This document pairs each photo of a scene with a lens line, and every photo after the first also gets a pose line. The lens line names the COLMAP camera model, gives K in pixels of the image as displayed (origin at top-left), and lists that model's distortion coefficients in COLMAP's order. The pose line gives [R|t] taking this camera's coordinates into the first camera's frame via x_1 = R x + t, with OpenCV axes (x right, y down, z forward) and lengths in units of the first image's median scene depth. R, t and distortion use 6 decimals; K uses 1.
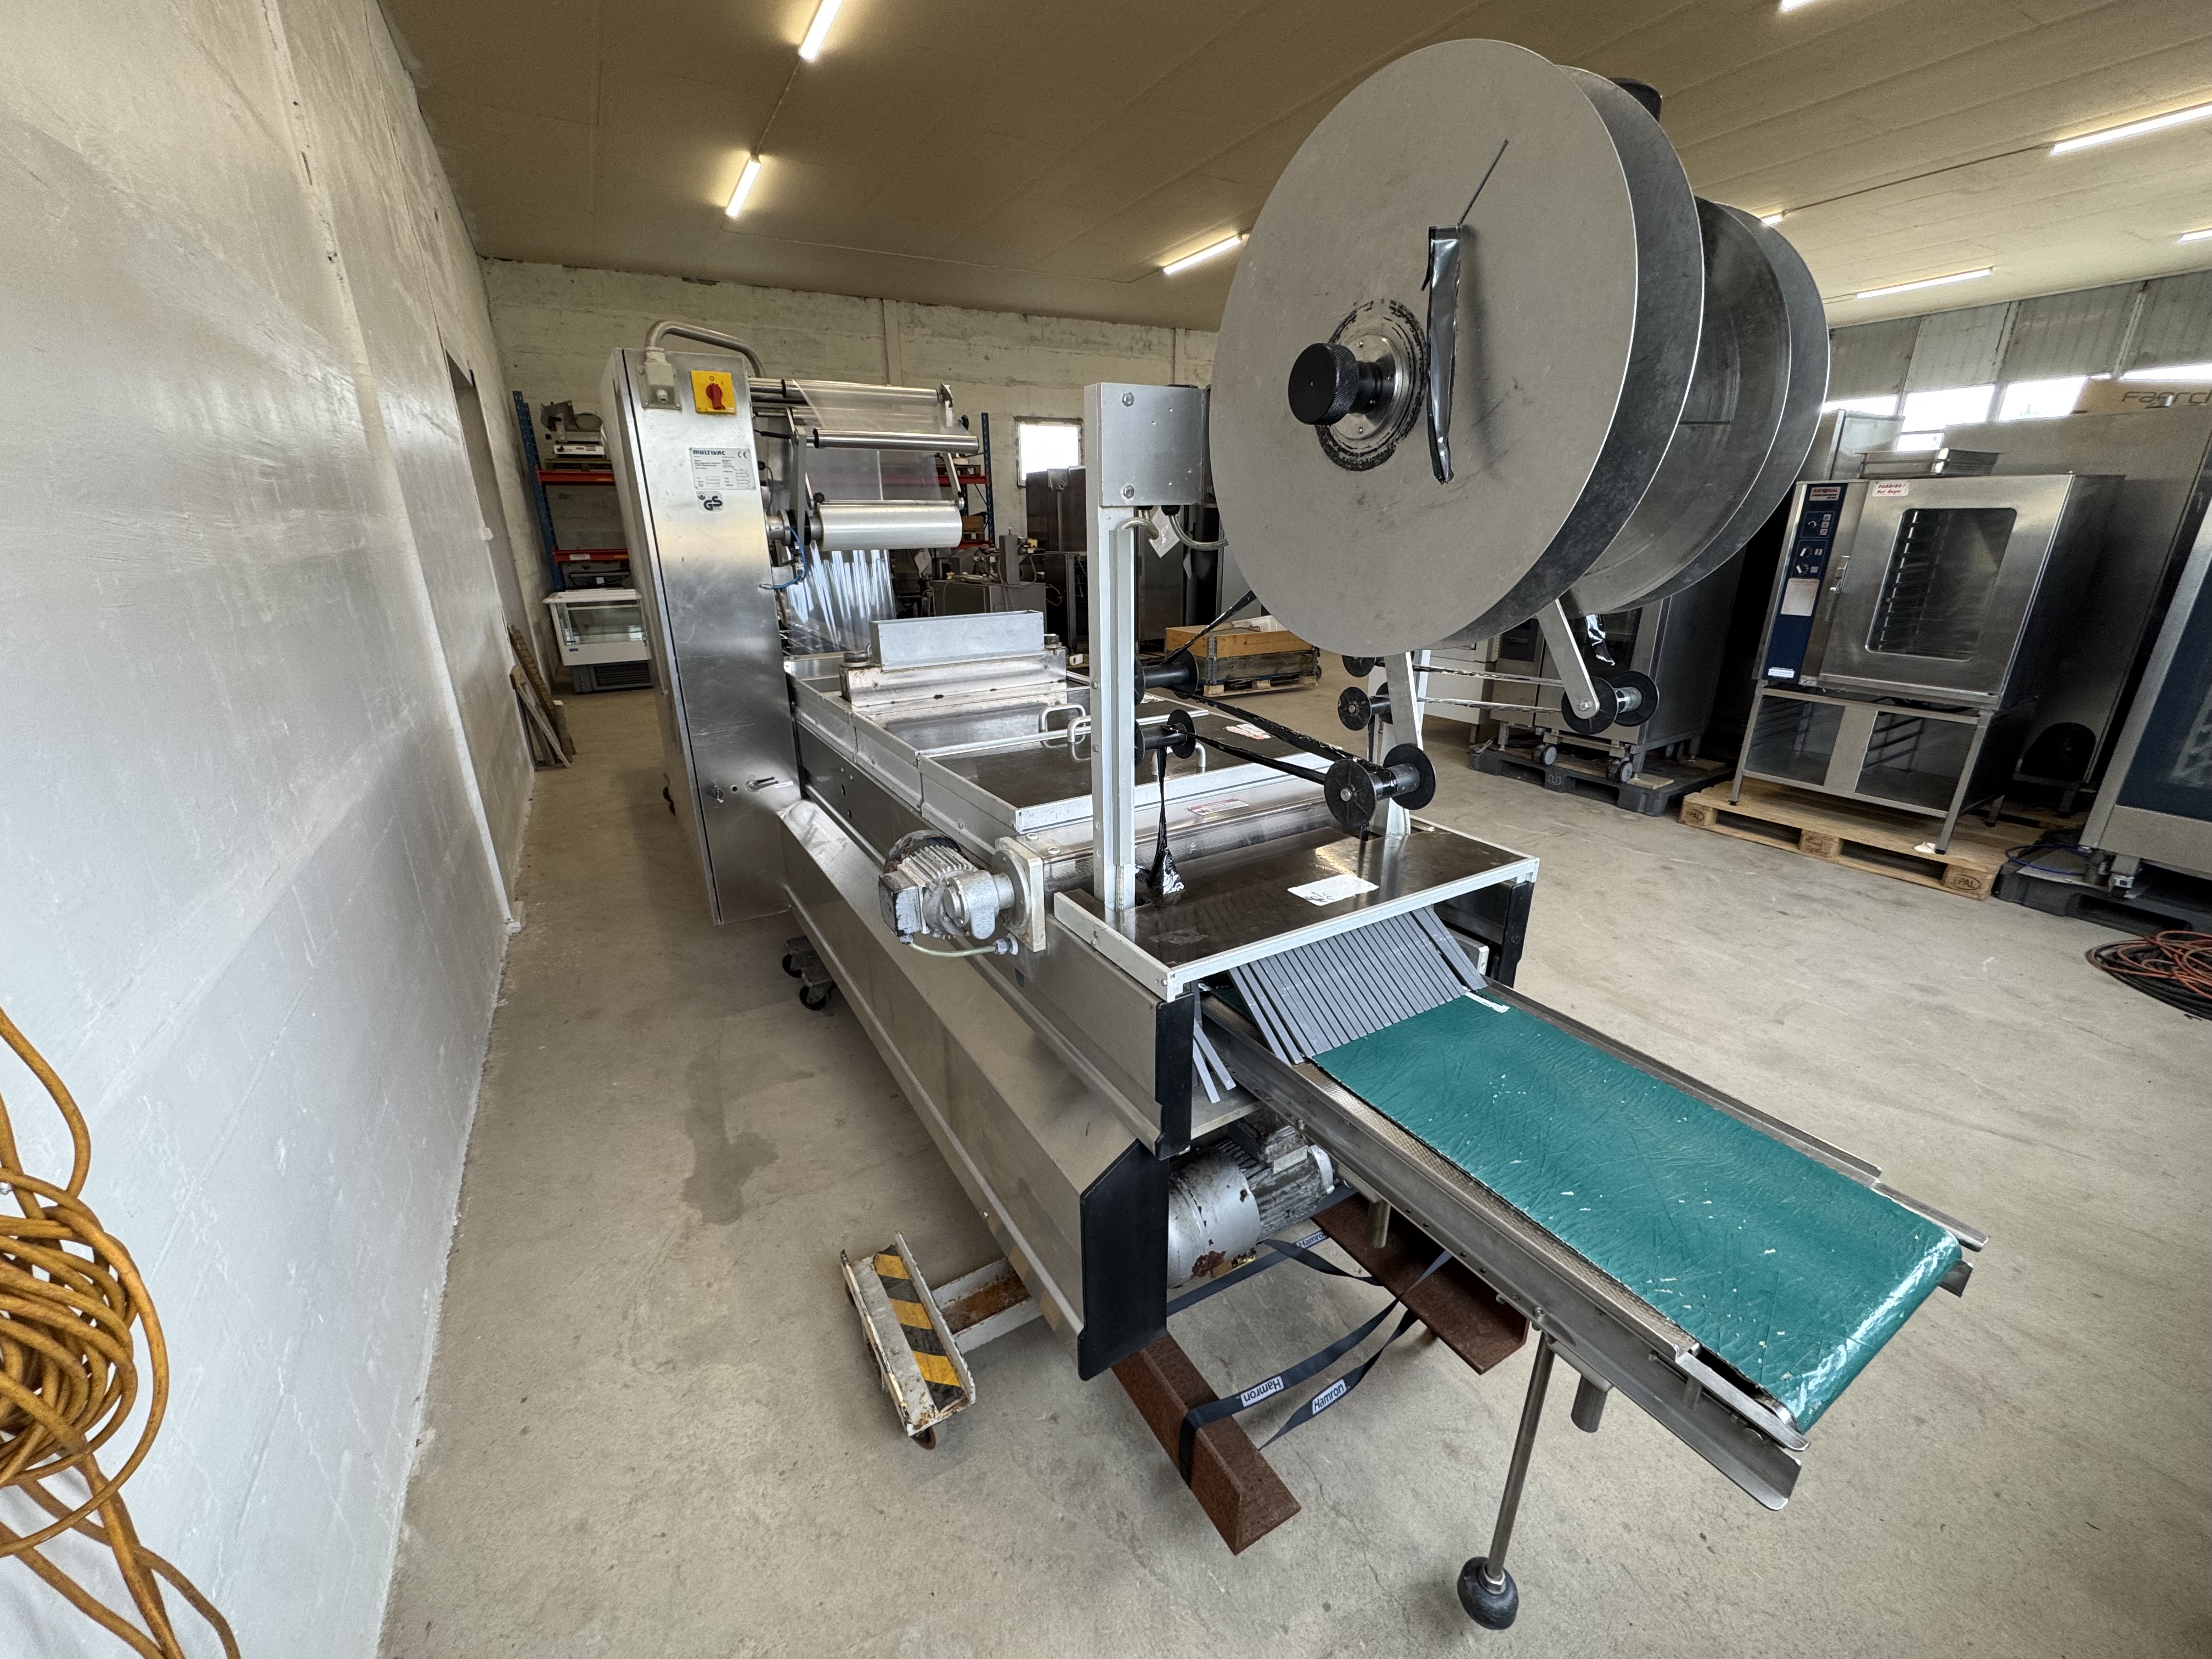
lens RADIAL K [[877.5, 0, 1108.7], [0, 877.5, 833.8], [0, 0, 1]] dist [-0.001964, -0.000283]
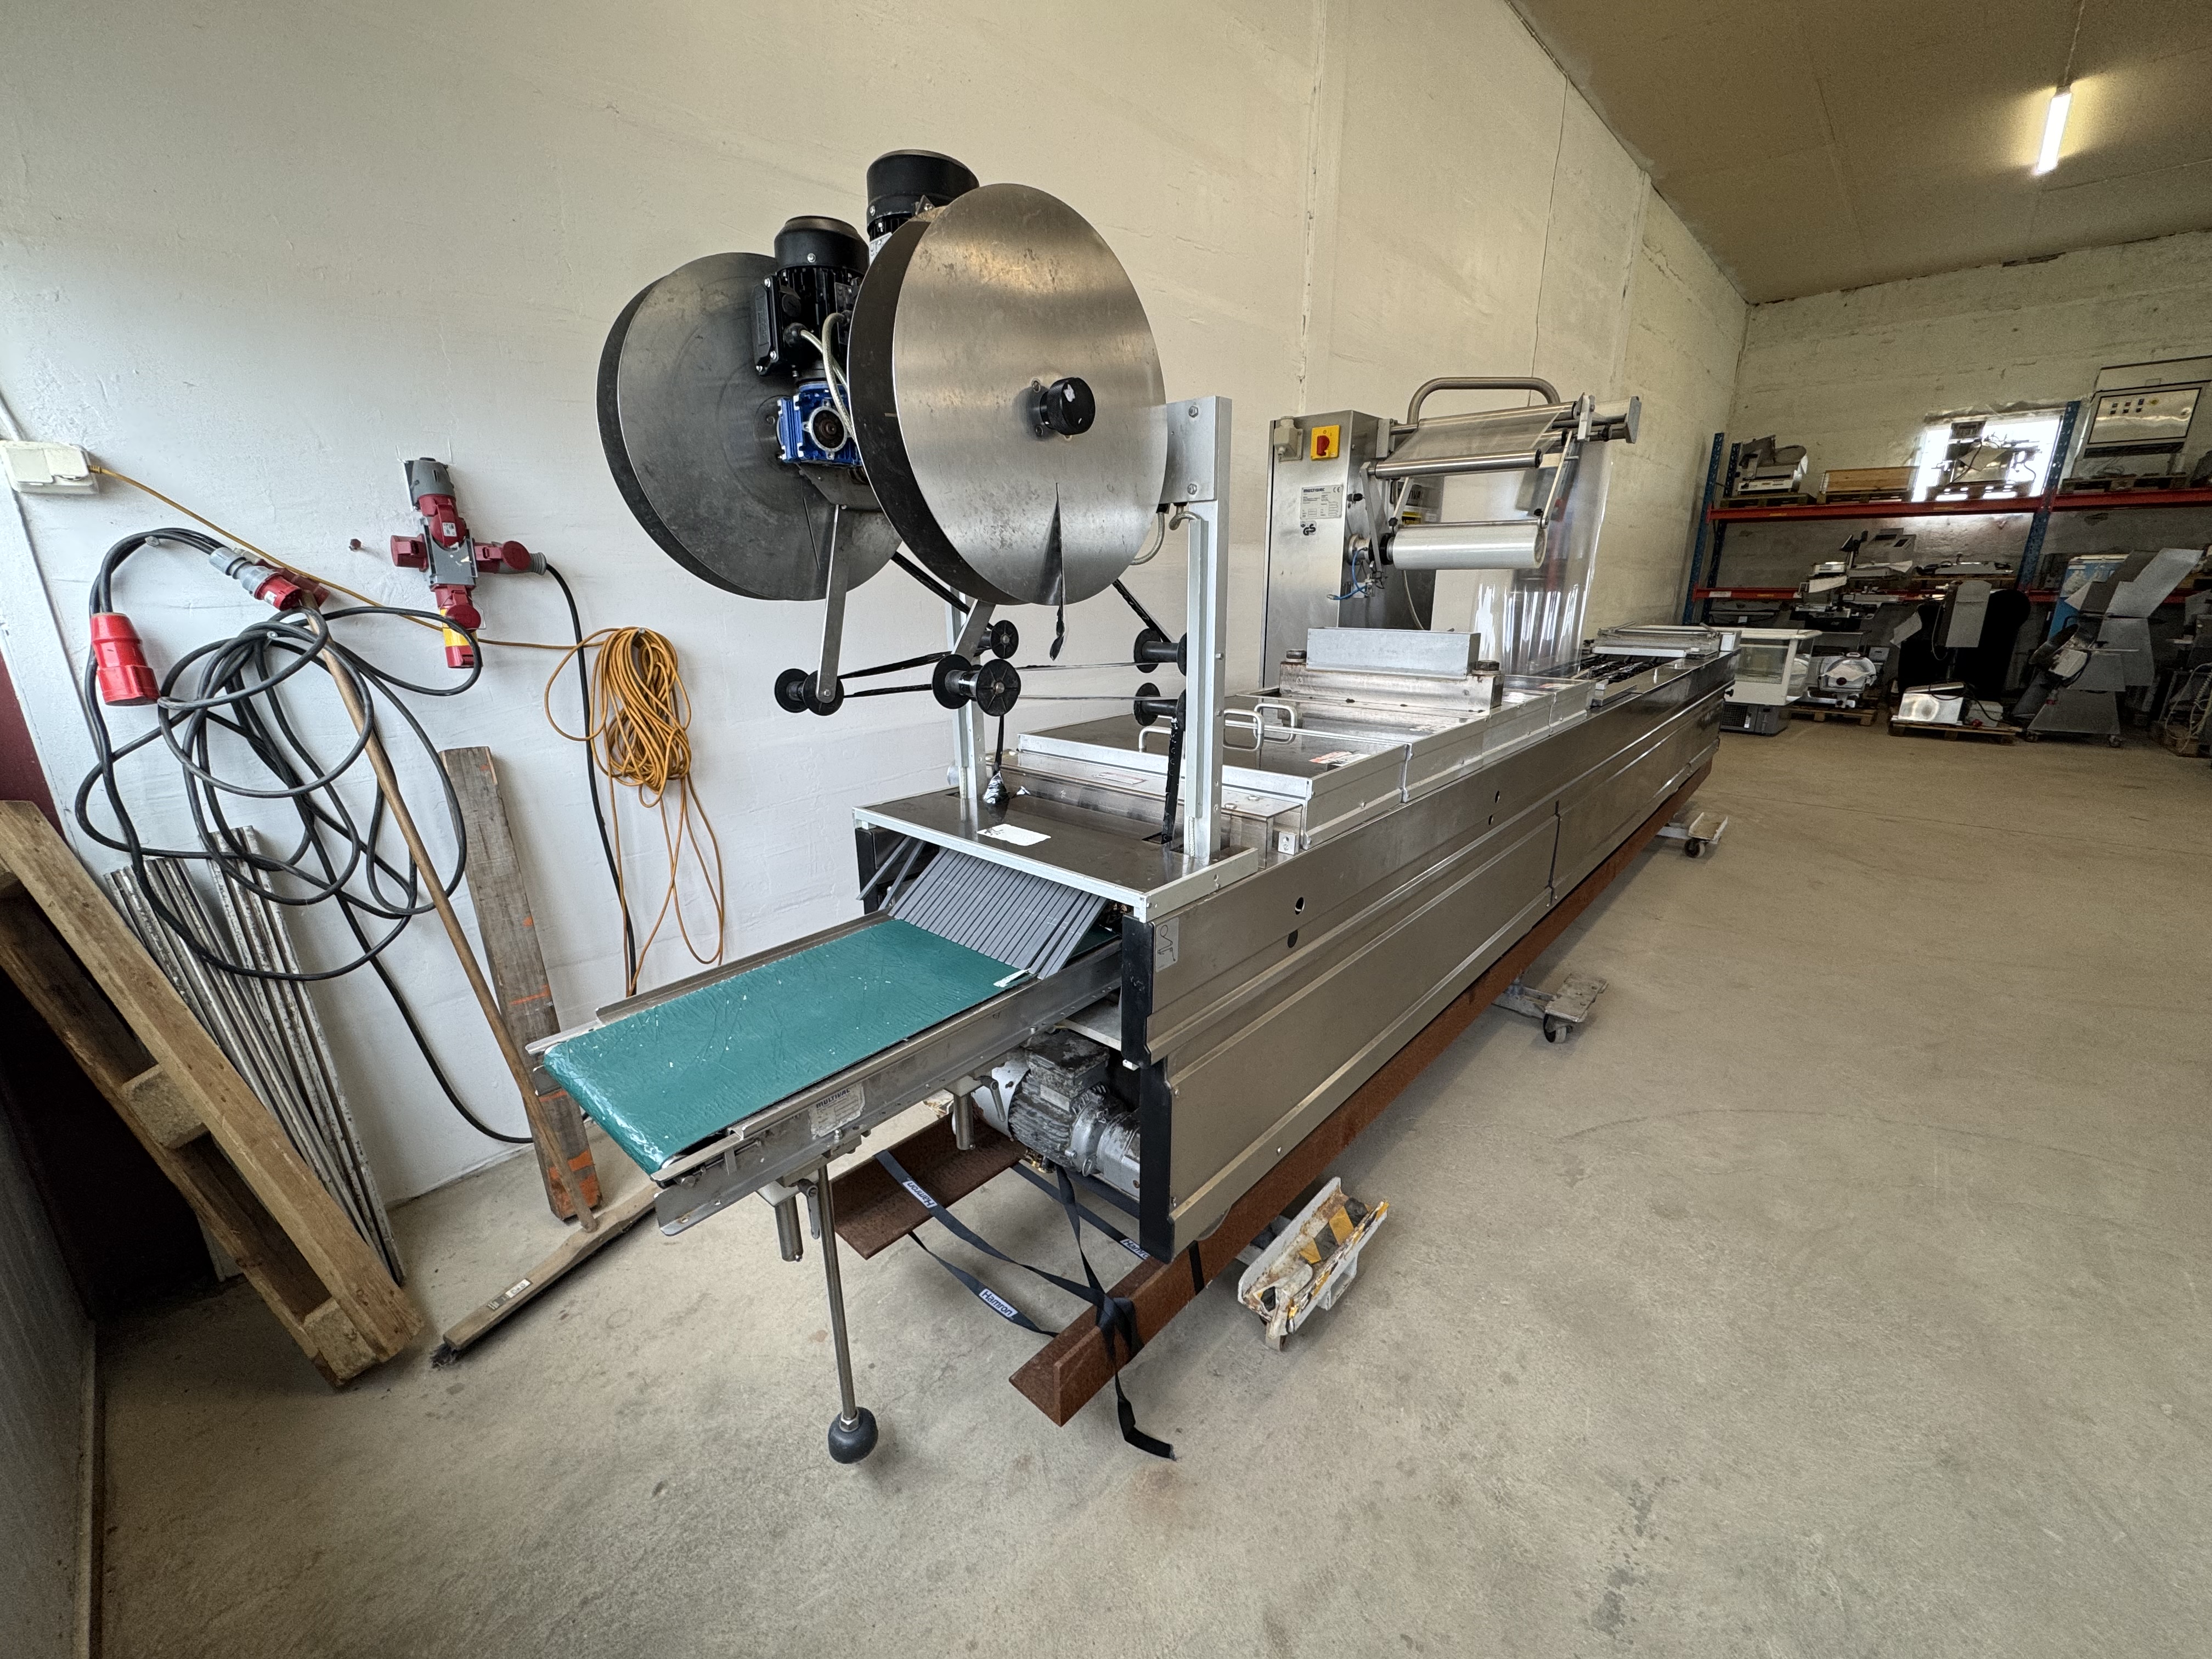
lens RADIAL K [[877.5, 0, 1106.3], [0, 877.5, 835.0], [0, 0, 1]] dist [-0.001964, -0.000283]
pose [[0.299174, 0.282132, -0.911535, 0.567048], [-0.320788, 0.929425, 0.182383, -0.079026], [0.898660, 0.237845, 0.368565, 0.284248]]
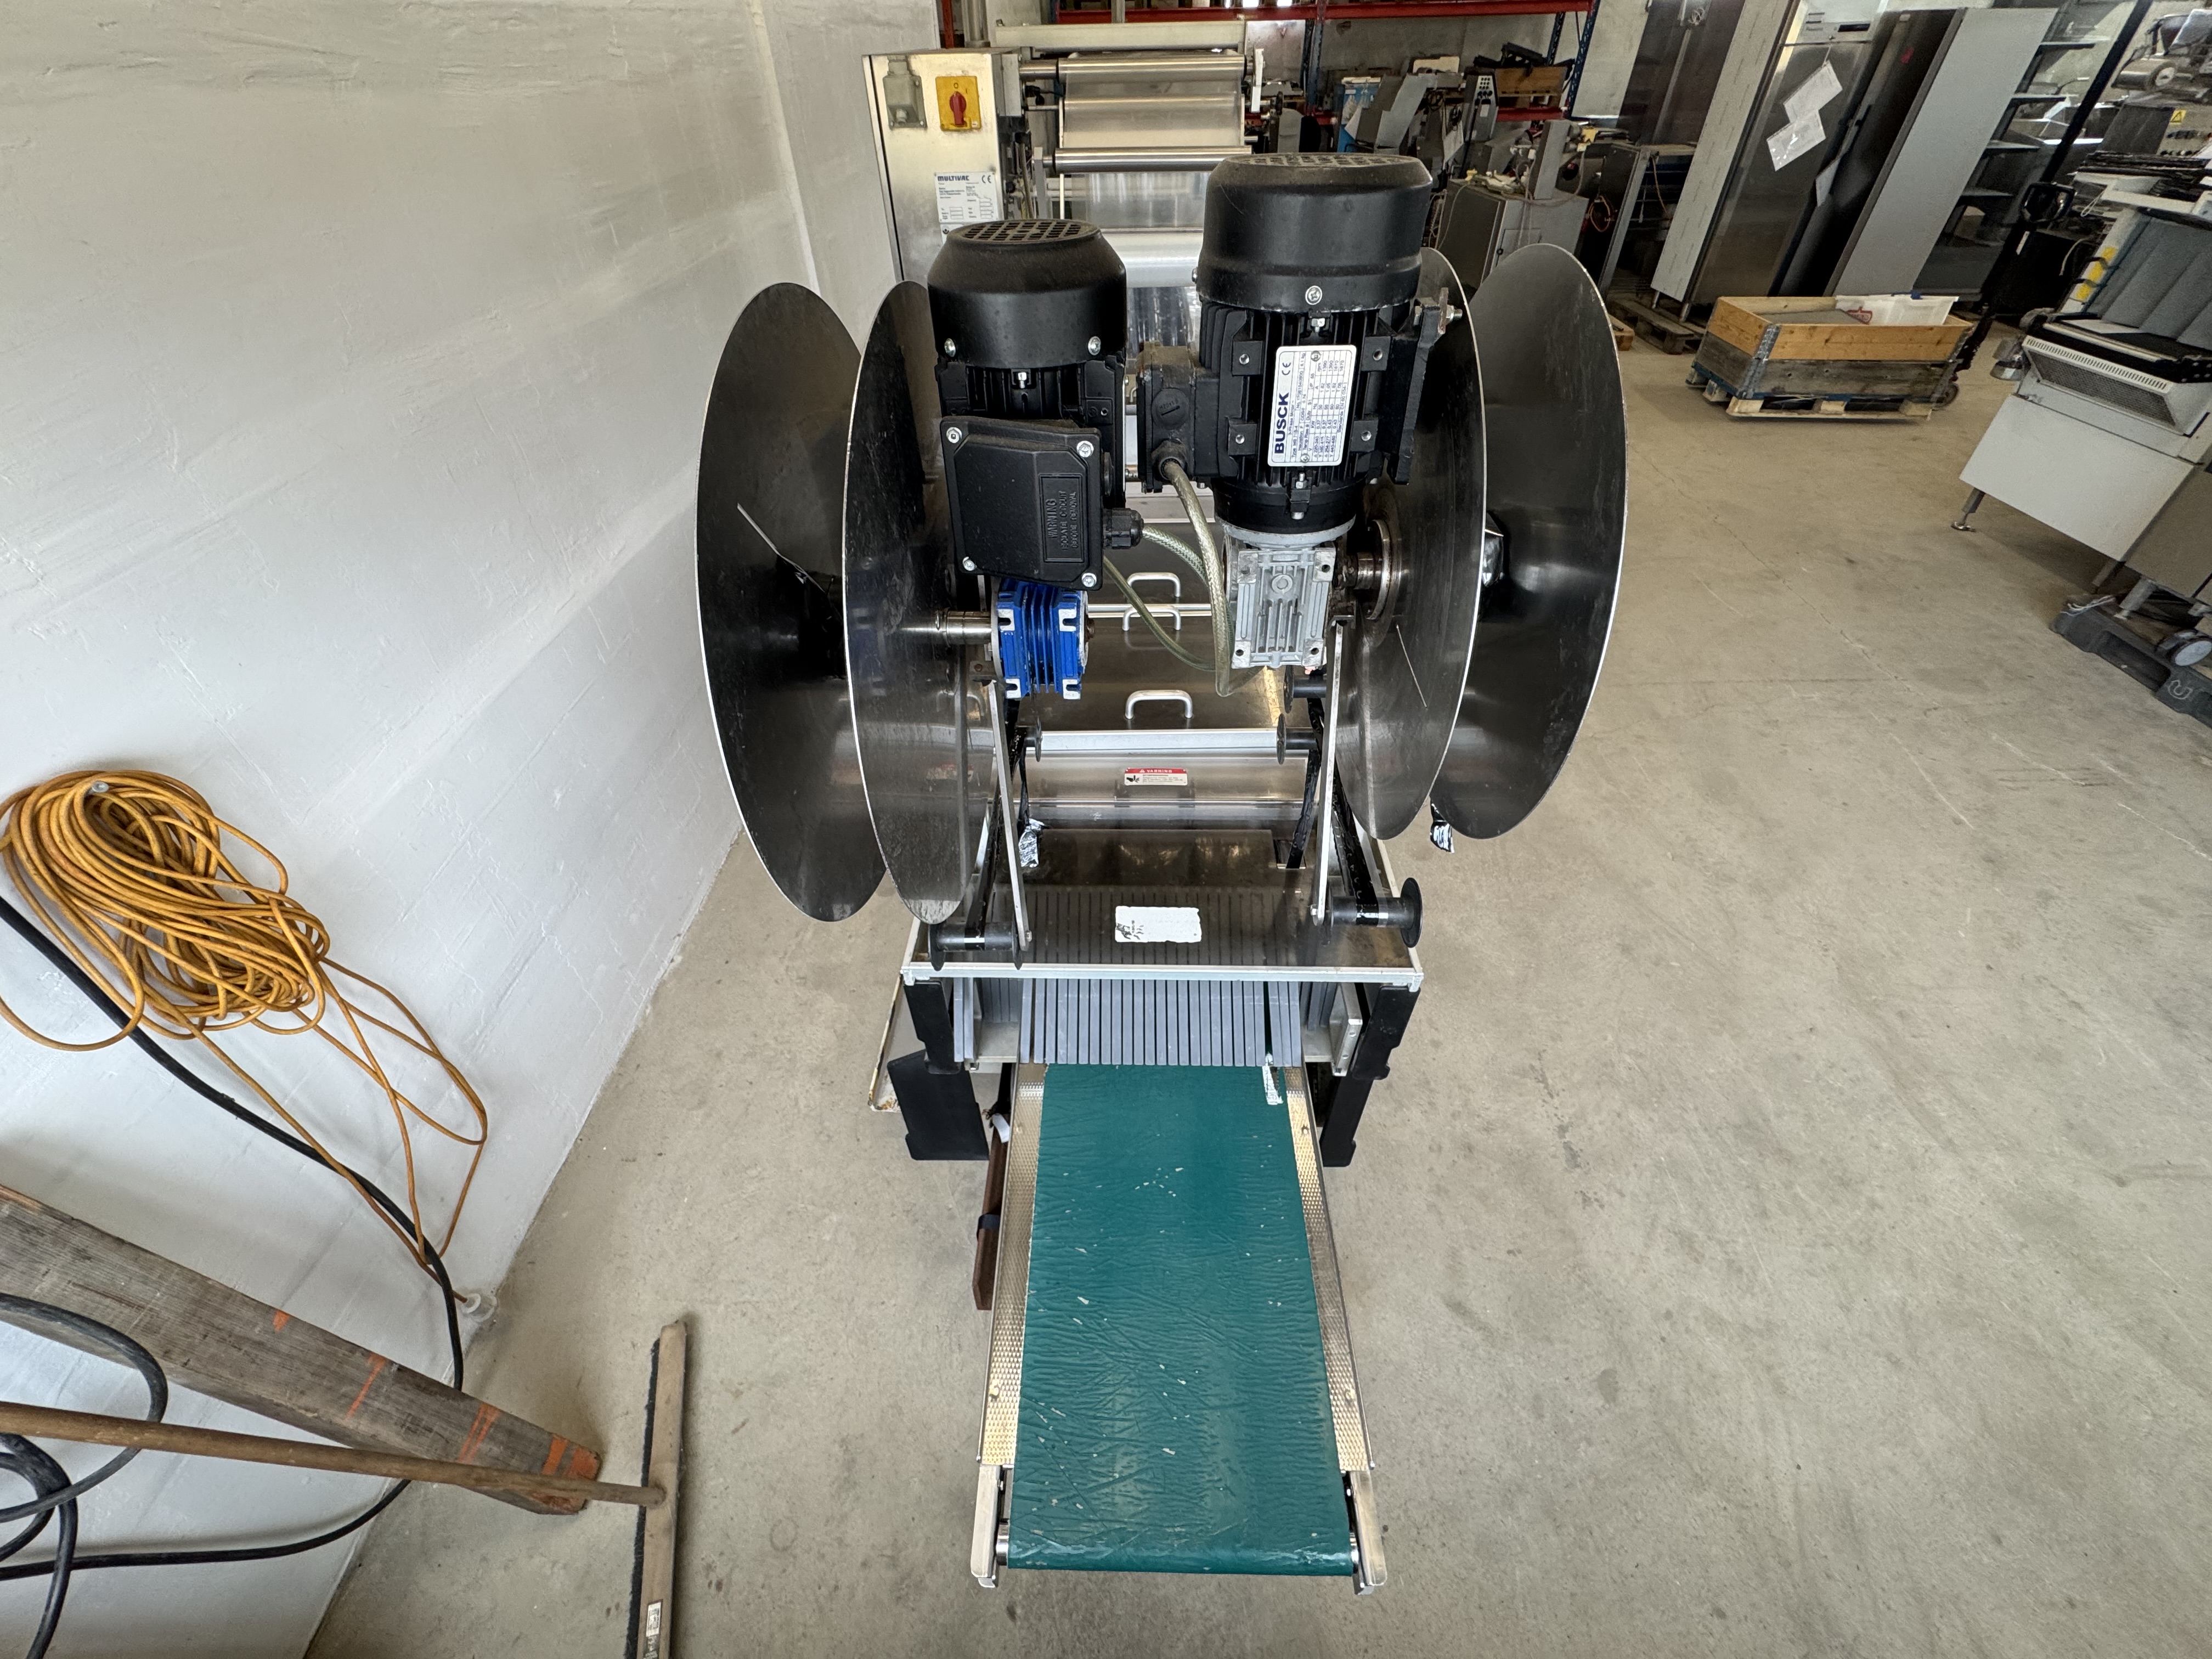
lens RADIAL K [[877.5, 0, 1107.8], [0, 877.5, 833.1], [0, 0, 1]] dist [-0.001964, -0.000283]
pose [[0.842871, 0.360905, -0.399144, 0.236874], [-0.173969, 0.884669, 0.432546, -0.186308], [0.509218, -0.295142, 0.808448, 0.084663]]
